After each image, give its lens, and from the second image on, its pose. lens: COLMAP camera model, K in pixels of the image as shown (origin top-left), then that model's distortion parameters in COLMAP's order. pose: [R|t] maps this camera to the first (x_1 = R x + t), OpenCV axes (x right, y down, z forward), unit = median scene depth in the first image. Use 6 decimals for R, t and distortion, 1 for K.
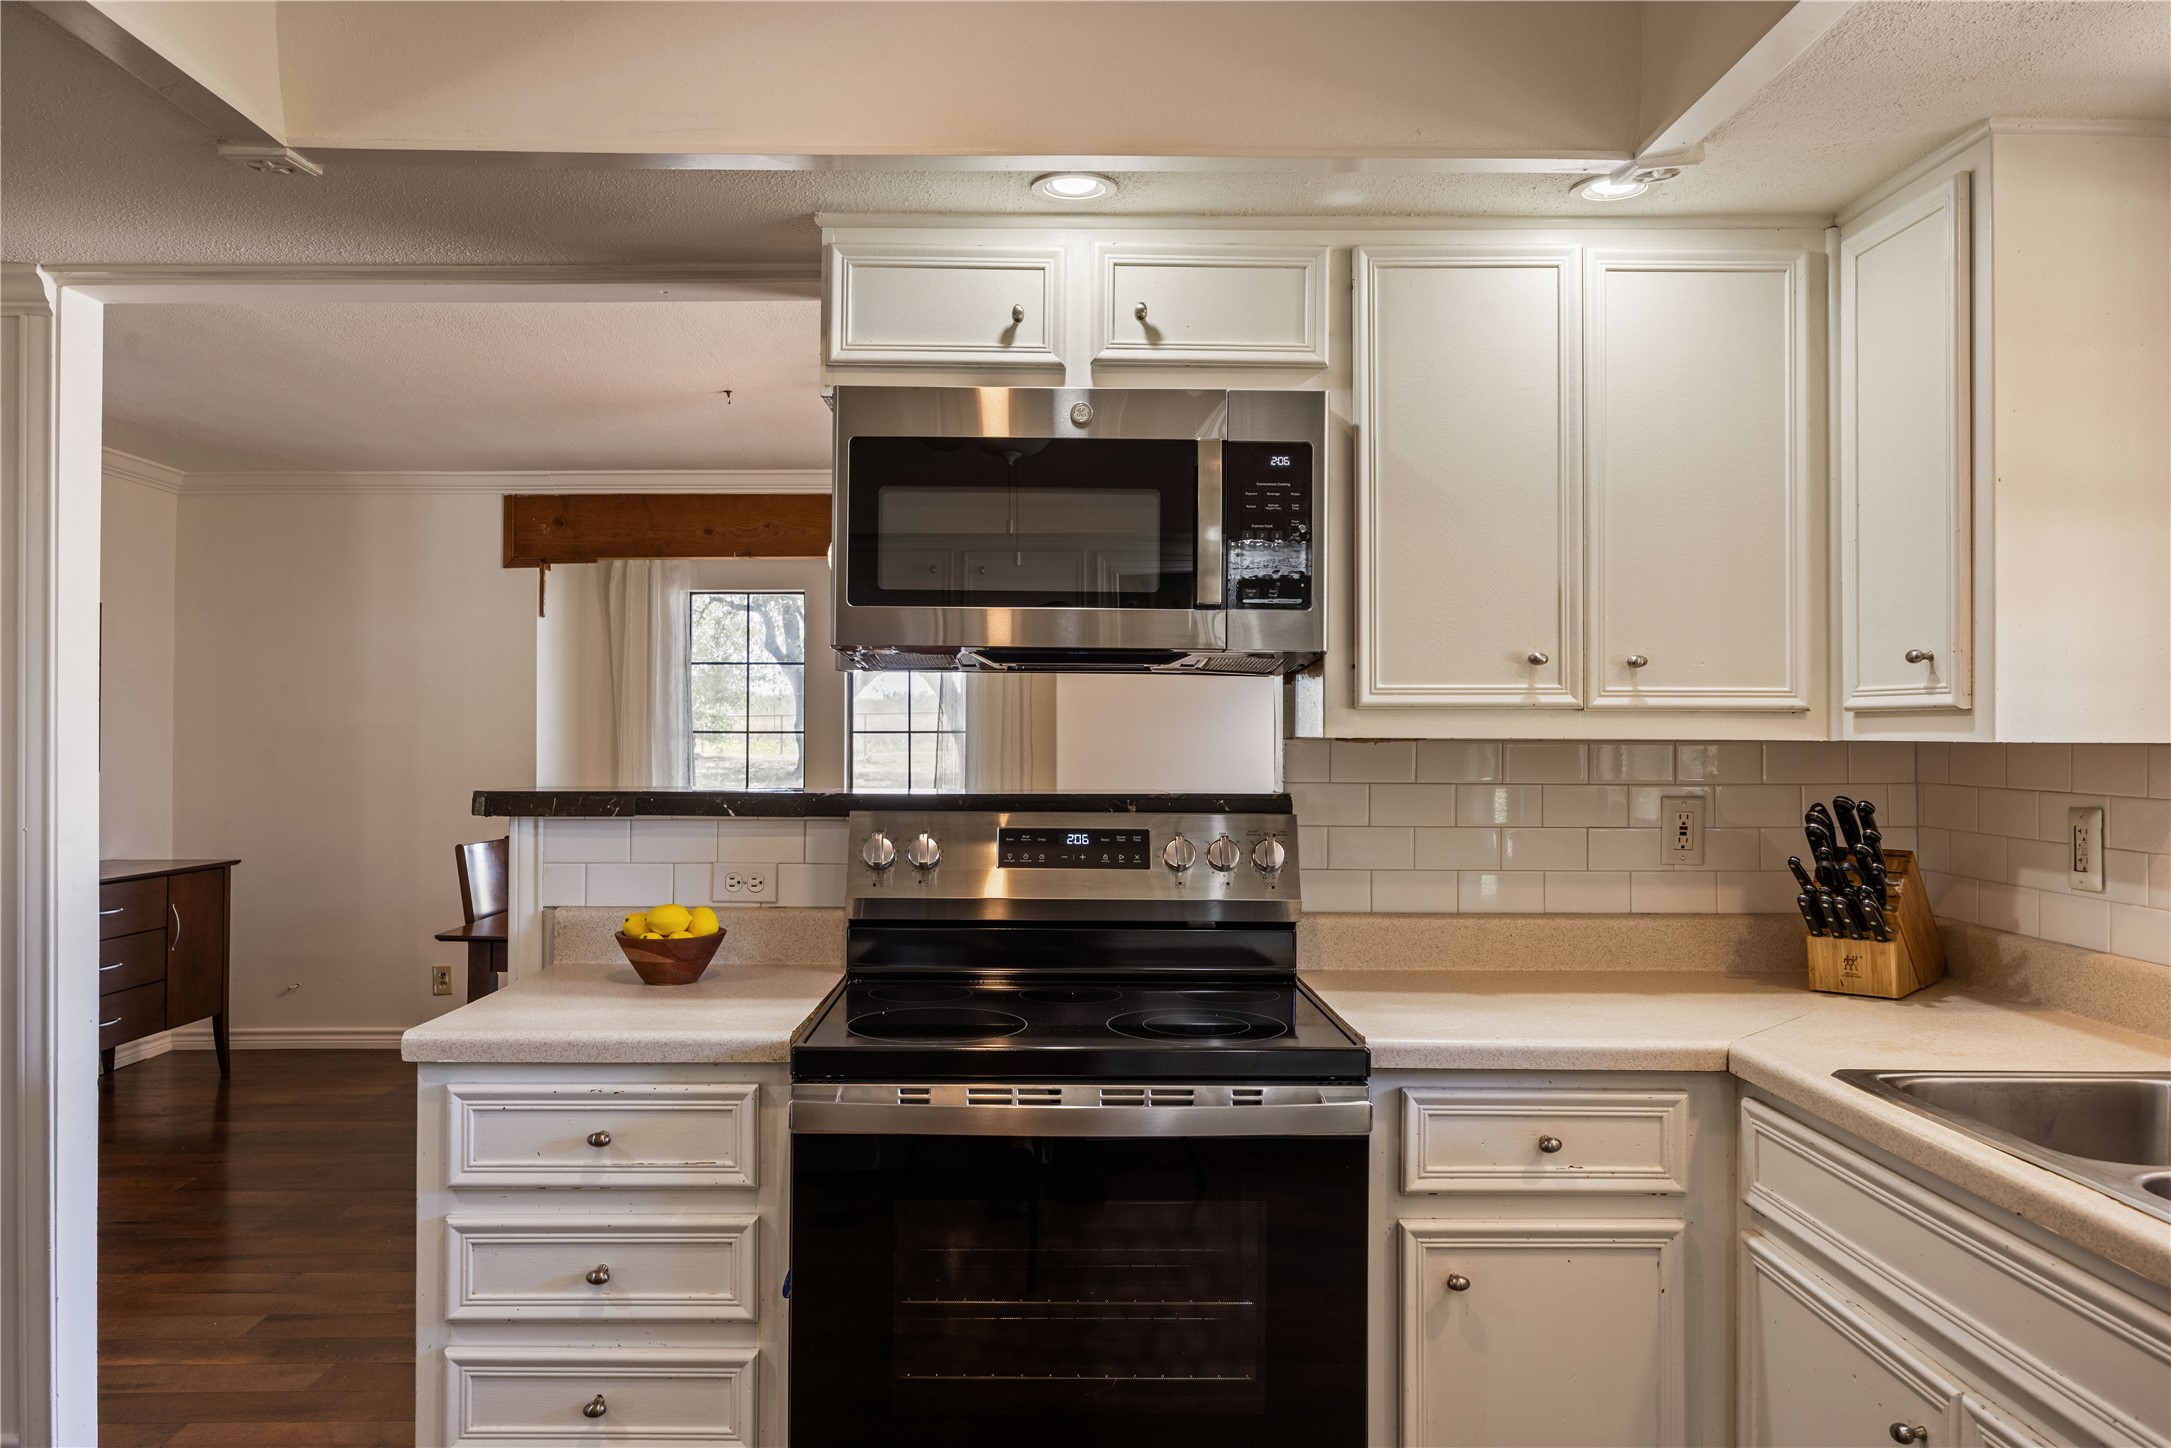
lens RADIAL K [[1540.0, 0, 1060.4], [0, 1540.0, 720.6], [0, 0, 1]] dist [-0.000743, 0.001125]
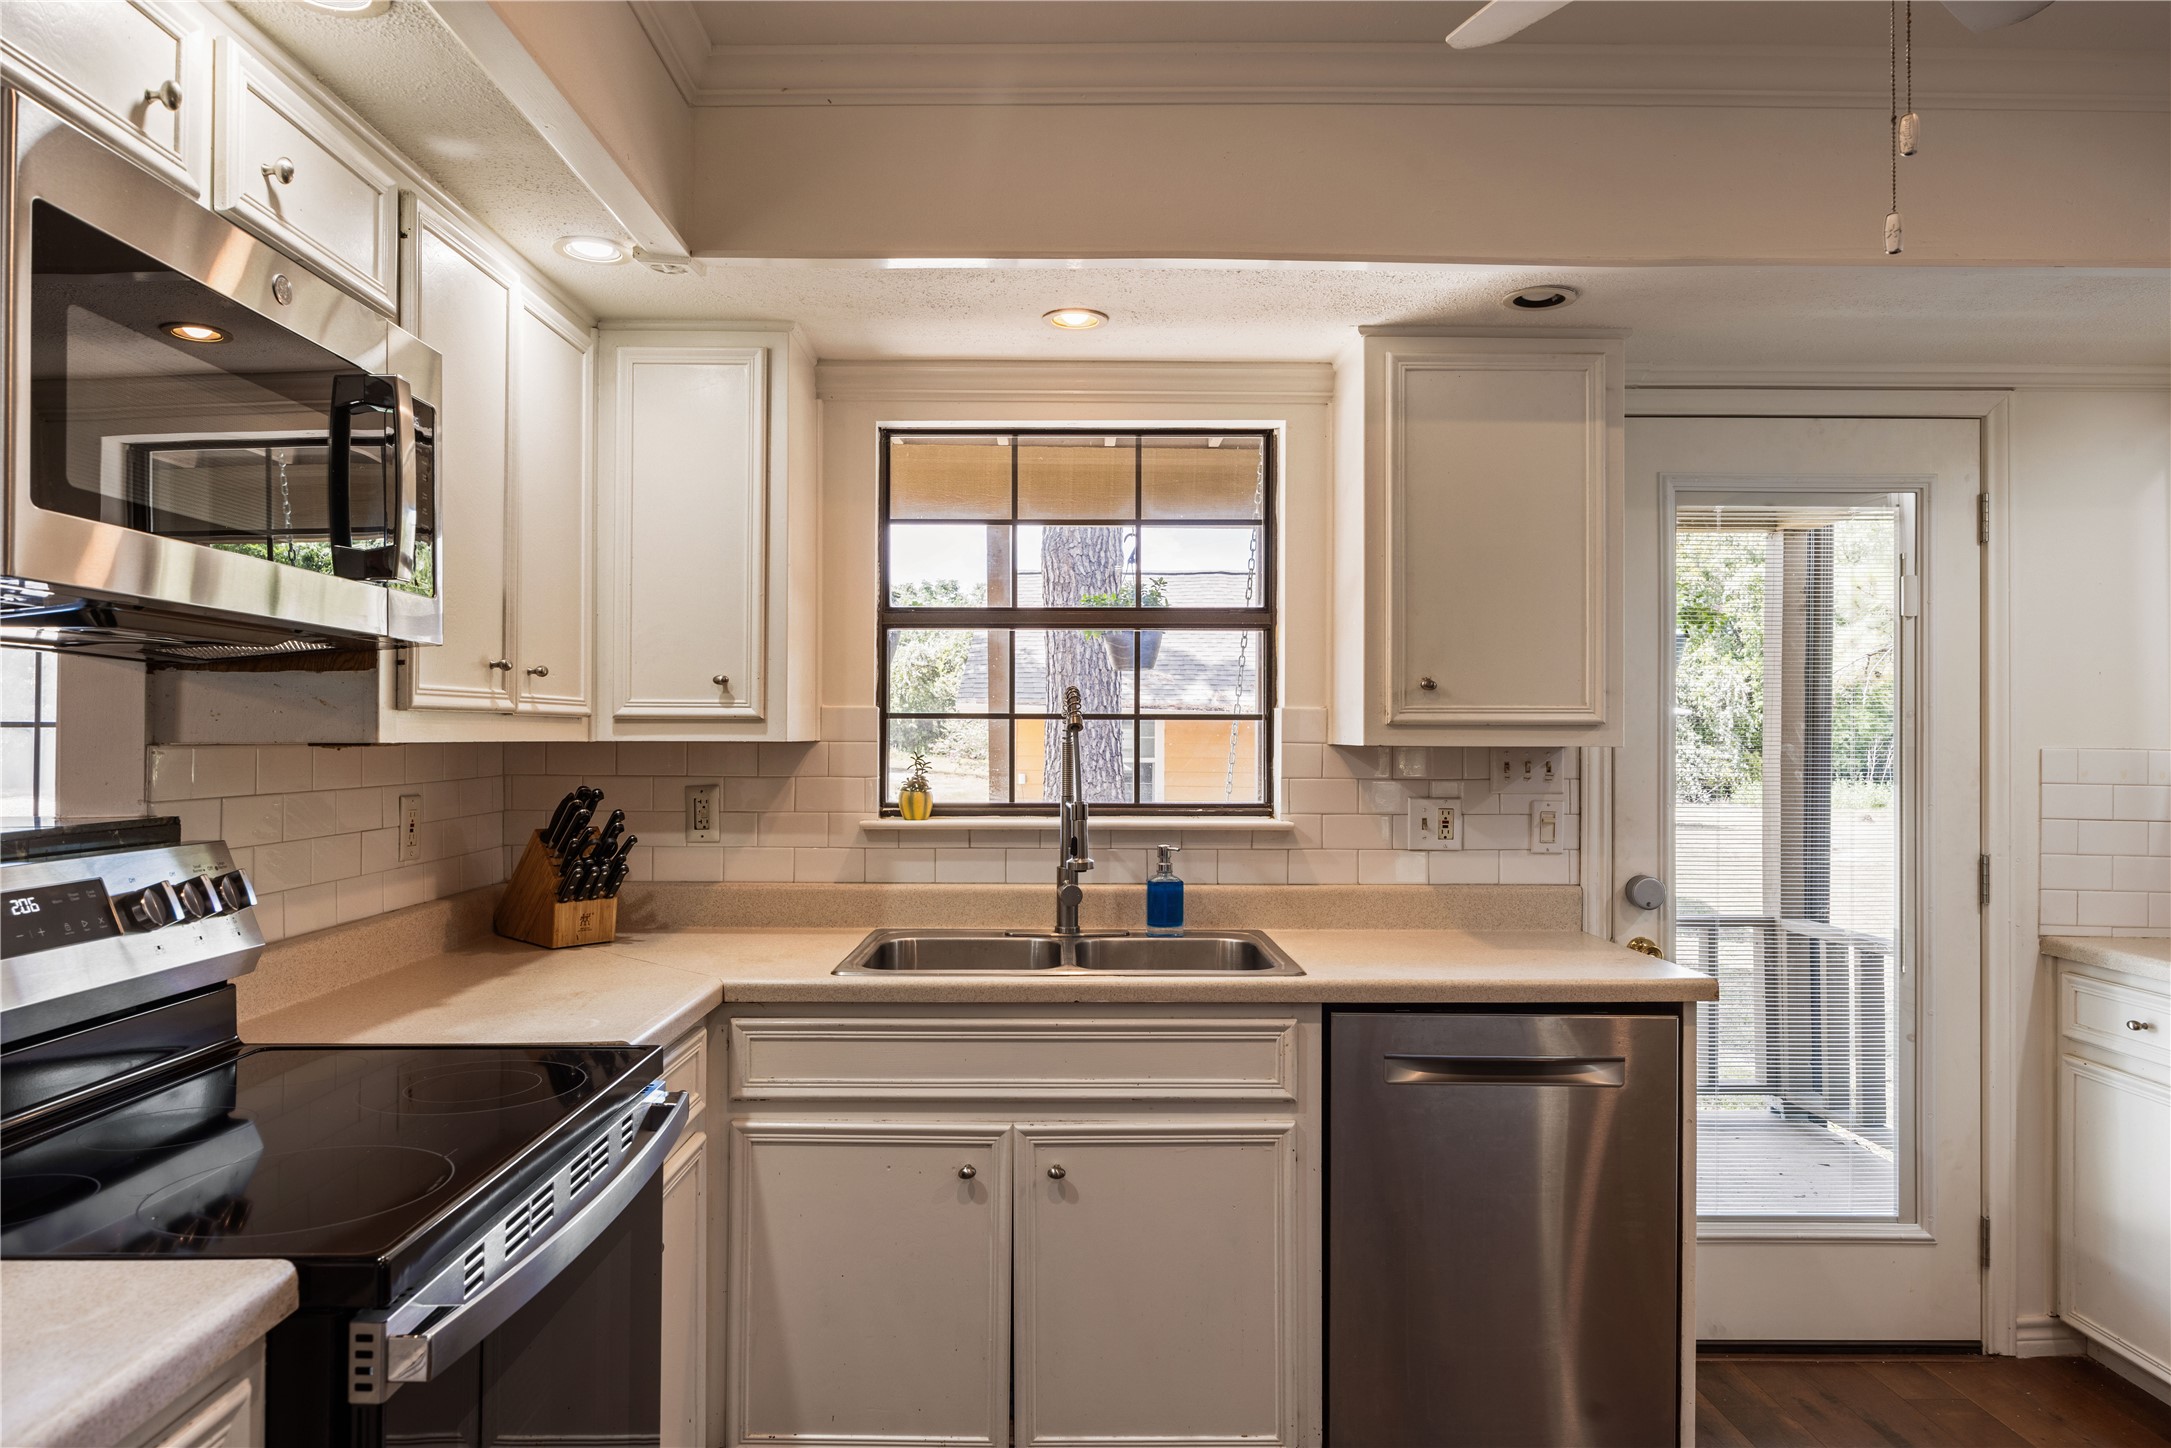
lens RADIAL K [[1352.4, 0, 1073.4], [0, 1352.4, 722.2], [0, 0, 1]] dist [-0.000091, -0.002092]
pose [[-0.000349, 0.006453, 0.999979, -0.590314], [-0.008324, 0.999945, -0.006456, 0.001317], [-0.999965, -0.008326, -0.000296, 0.612744]]
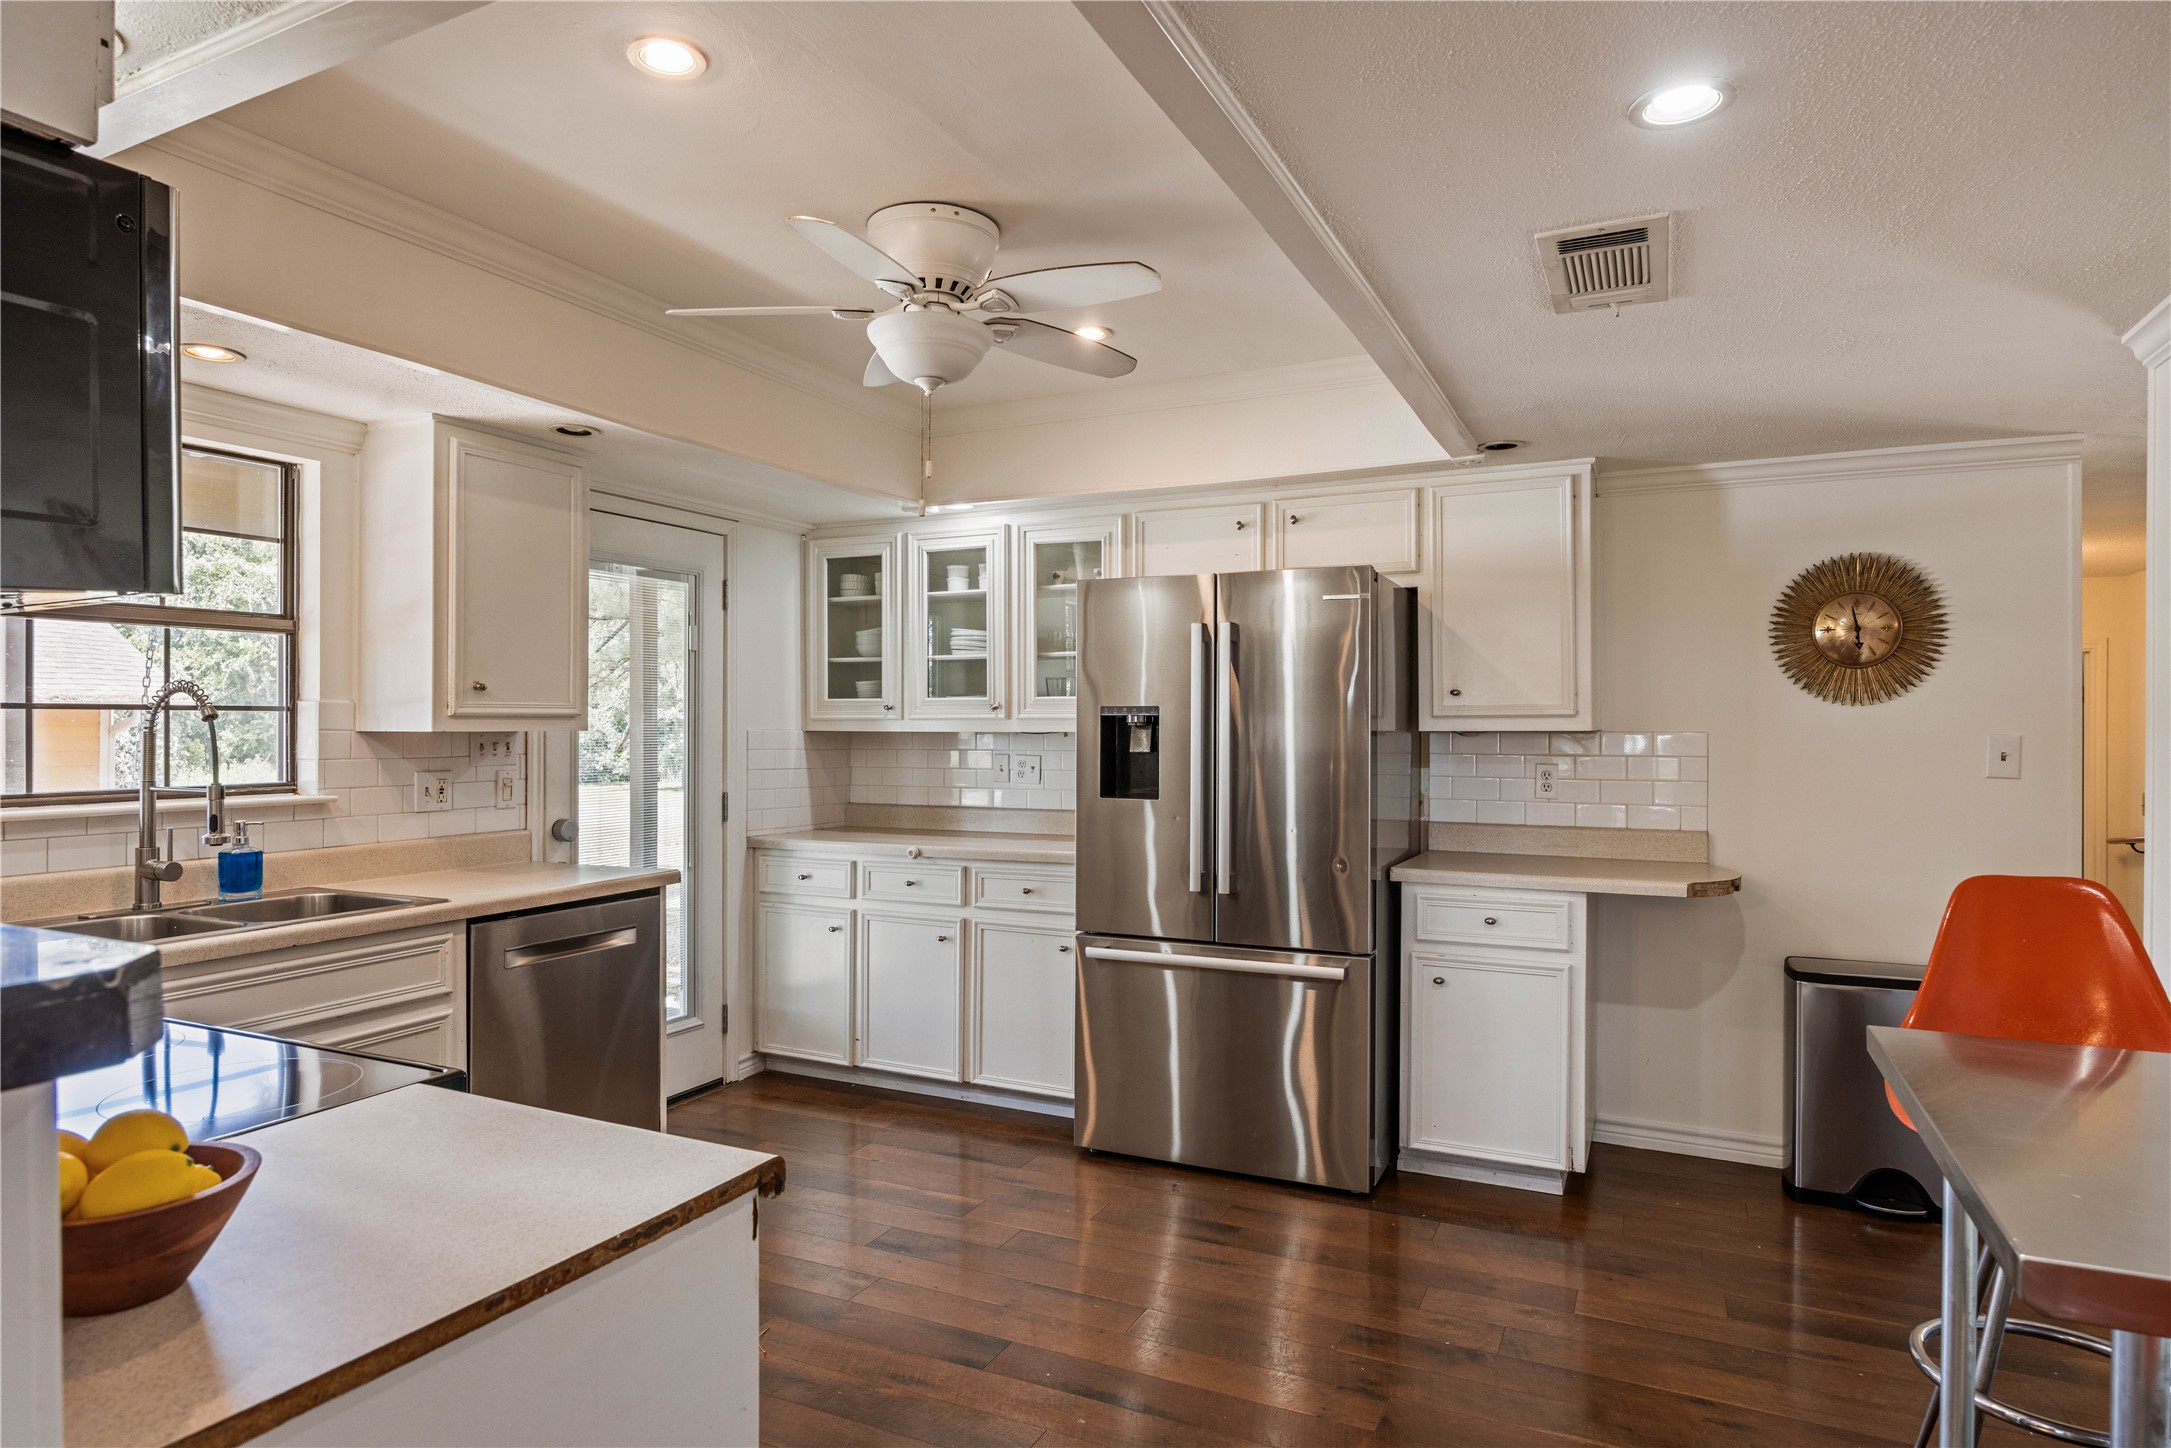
lens RADIAL K [[1216.6, 0, 1085.5], [0, 1216.6, 724.0], [0, 0, 1]] dist [-0.003773, -0.000640]
pose [[-0.898925, -0.001632, 0.438099, -0.692959], [-0.003266, 0.999990, -0.002975, 0.004809], [-0.438090, -0.004105, -0.898922, 1.249804]]
